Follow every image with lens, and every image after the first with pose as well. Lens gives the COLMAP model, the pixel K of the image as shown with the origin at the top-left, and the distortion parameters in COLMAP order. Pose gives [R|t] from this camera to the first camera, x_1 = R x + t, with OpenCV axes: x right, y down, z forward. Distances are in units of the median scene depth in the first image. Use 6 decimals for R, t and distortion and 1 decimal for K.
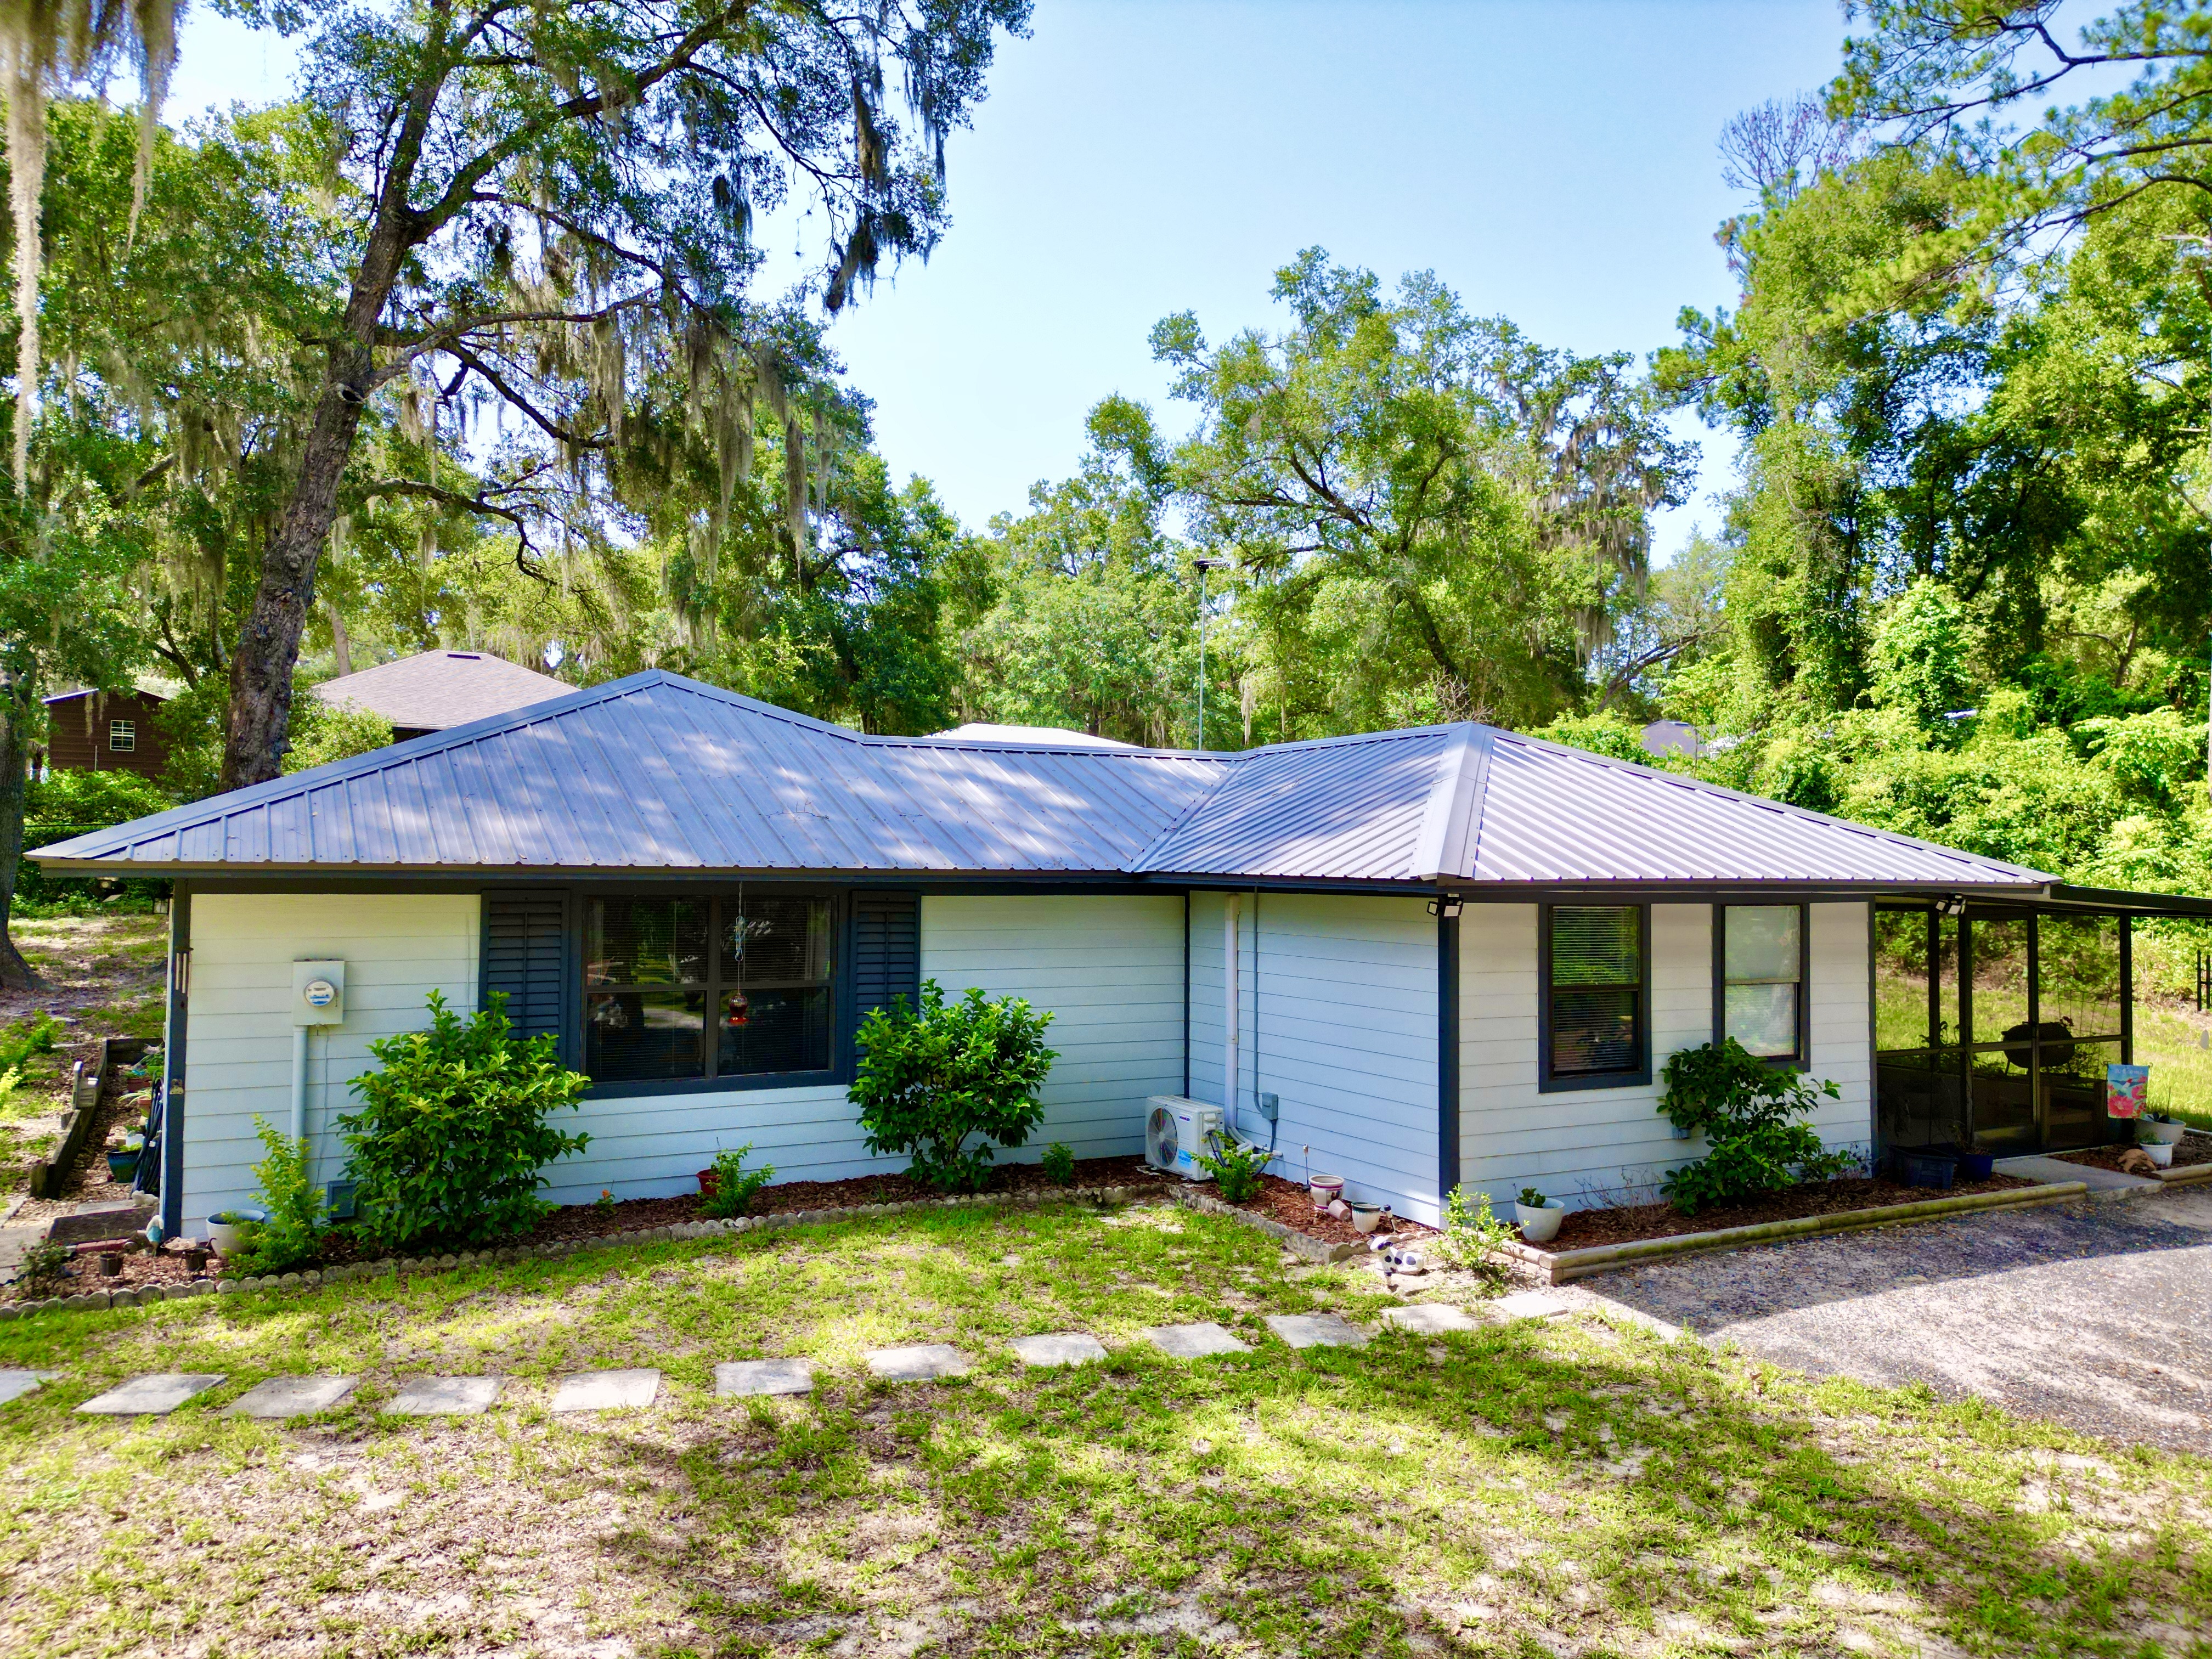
lens RADIAL K [[1569.8, 0, 1106.0], [0, 1569.8, 829.5], [0, 0, 1]] dist [-0.000120, -0.002679]
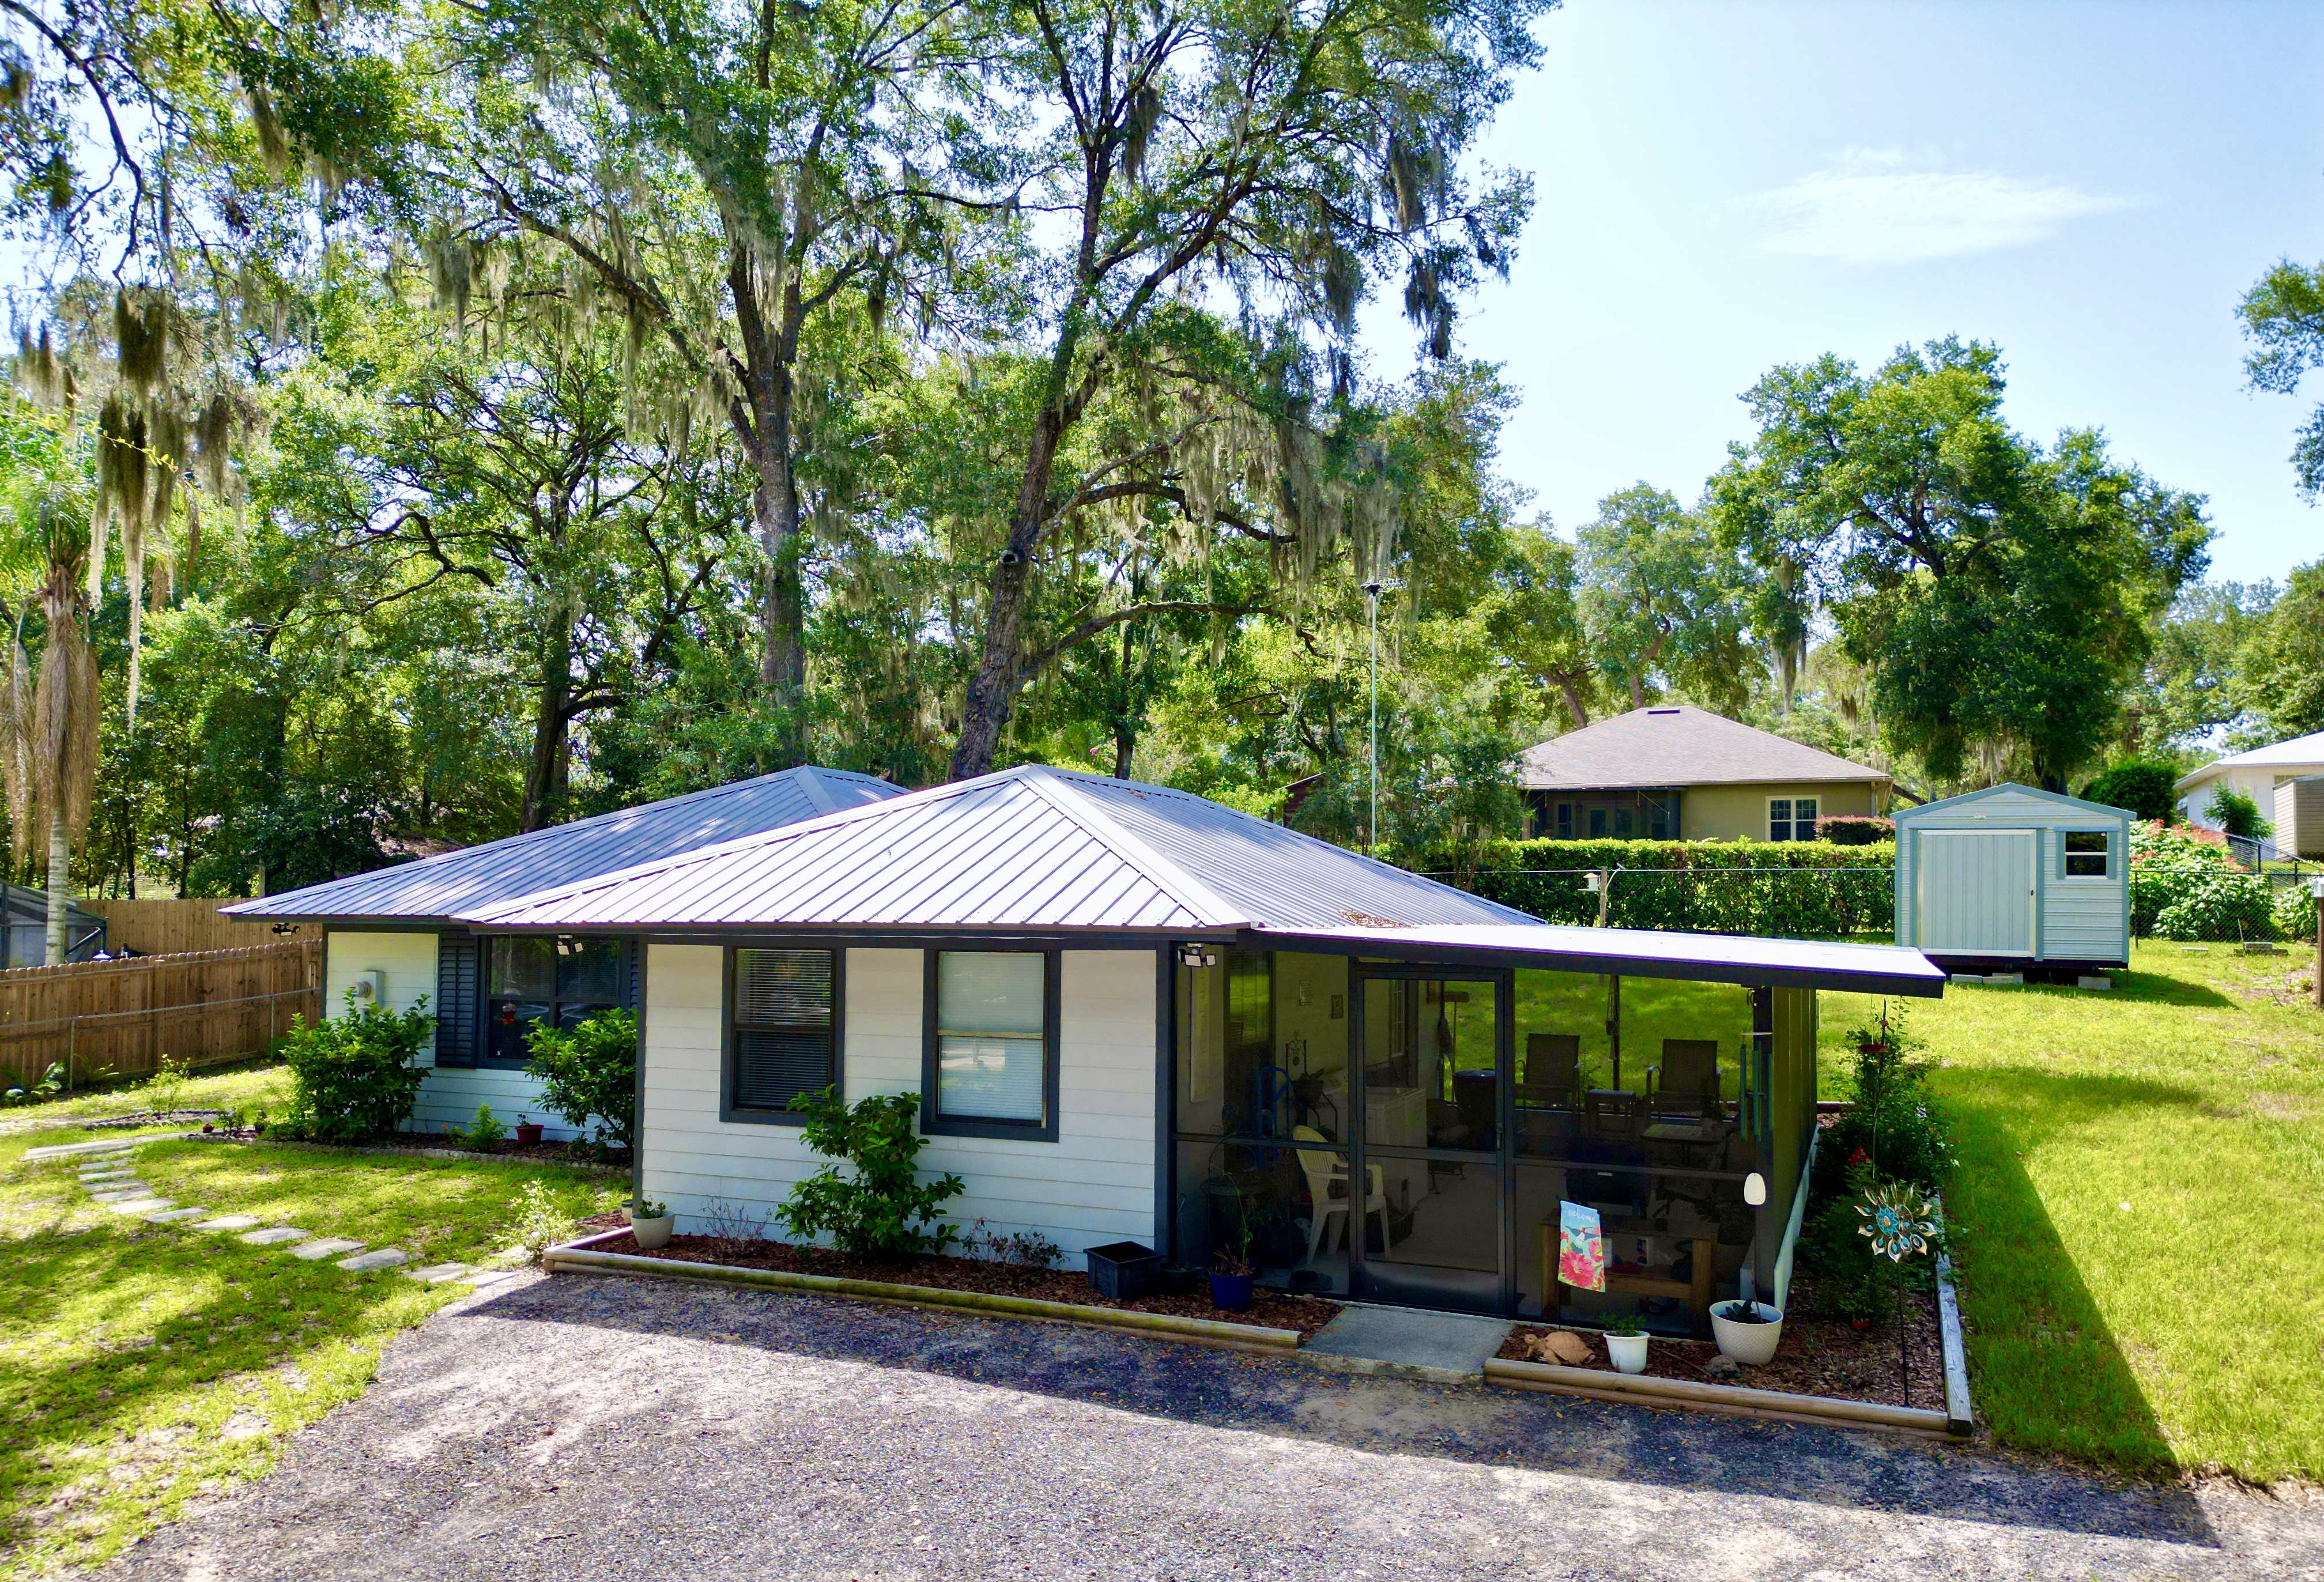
lens RADIAL K [[1644.4, 0, 1175.9], [0, 1644.4, 858.6], [0, 0, 1]] dist [0.014676, -0.001045]
pose [[0.626339, -0.030731, -0.778945, 1.250913], [0.023125, 0.999515, -0.020838, 0.016651], [0.779208, -0.004961, 0.626746, 0.487850]]
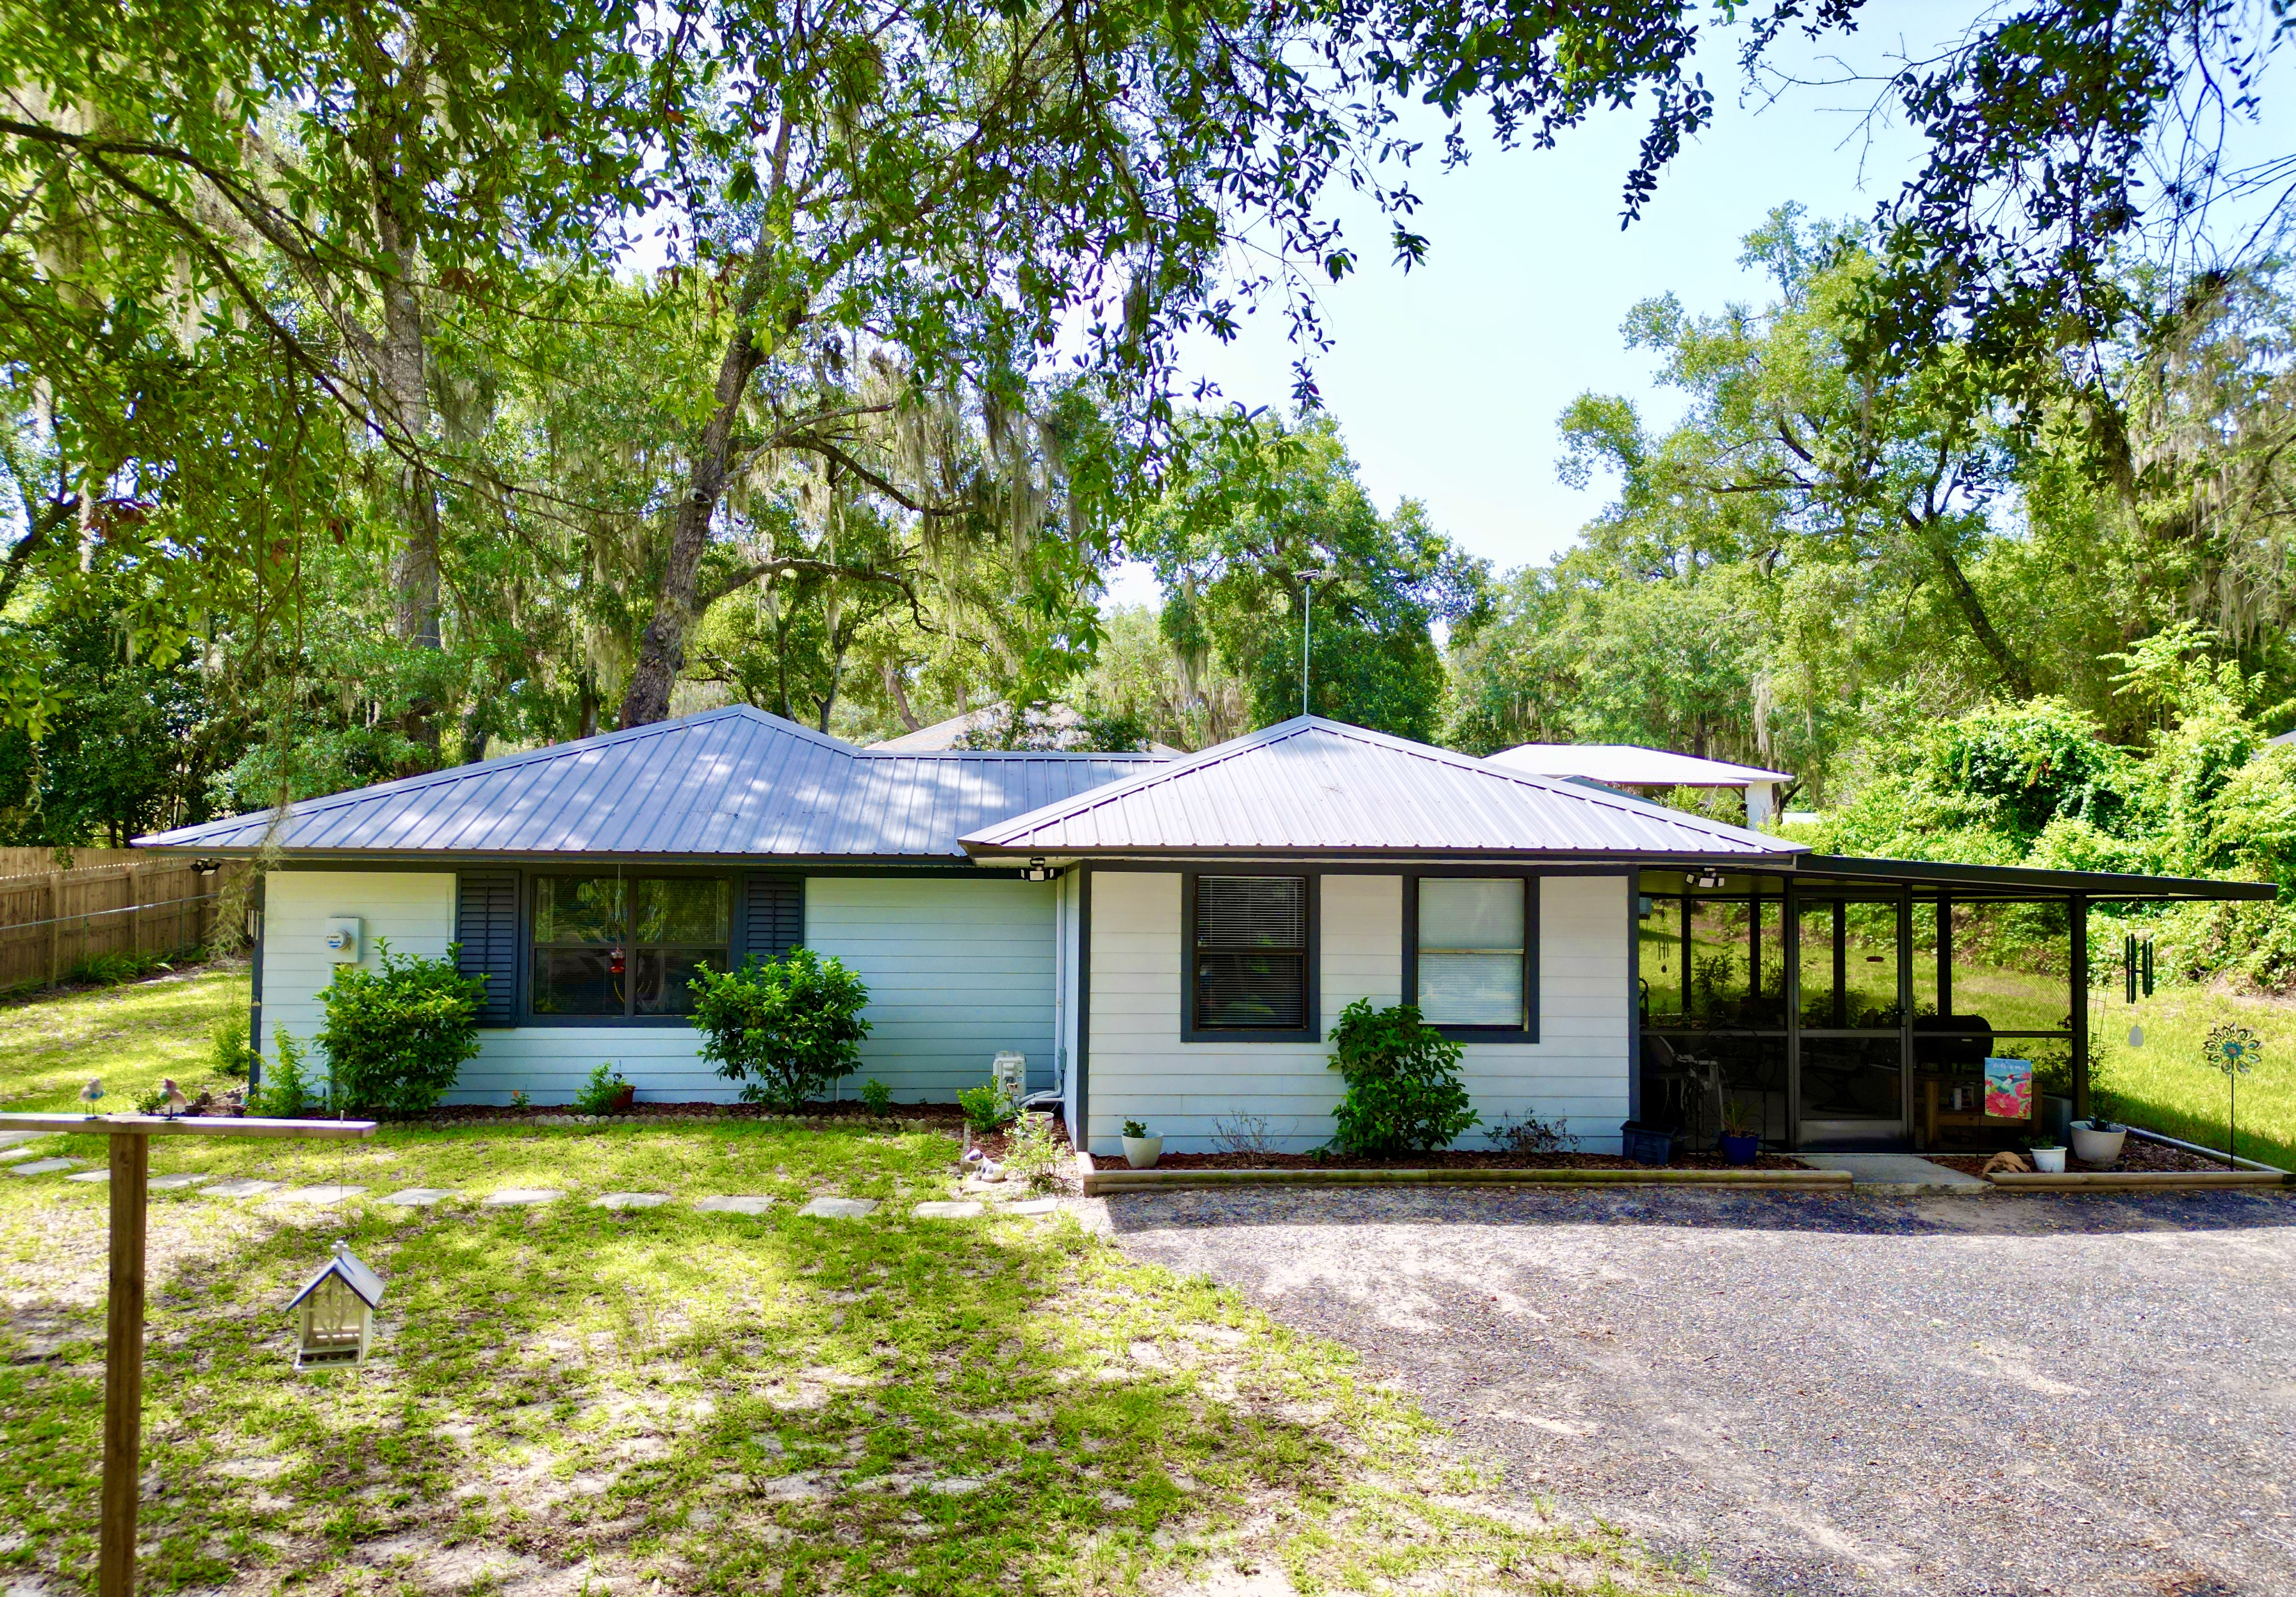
lens RADIAL K [[1600.9, 0, 1152.1], [0, 1600.9, 872.4], [0, 0, 1]] dist [0.054879, -0.003839]
pose [[0.921609, -0.009177, -0.388012, 0.644728], [0.011769, 0.999921, 0.004305, 0.037260], [0.387942, -0.008534, 0.921644, -0.062354]]
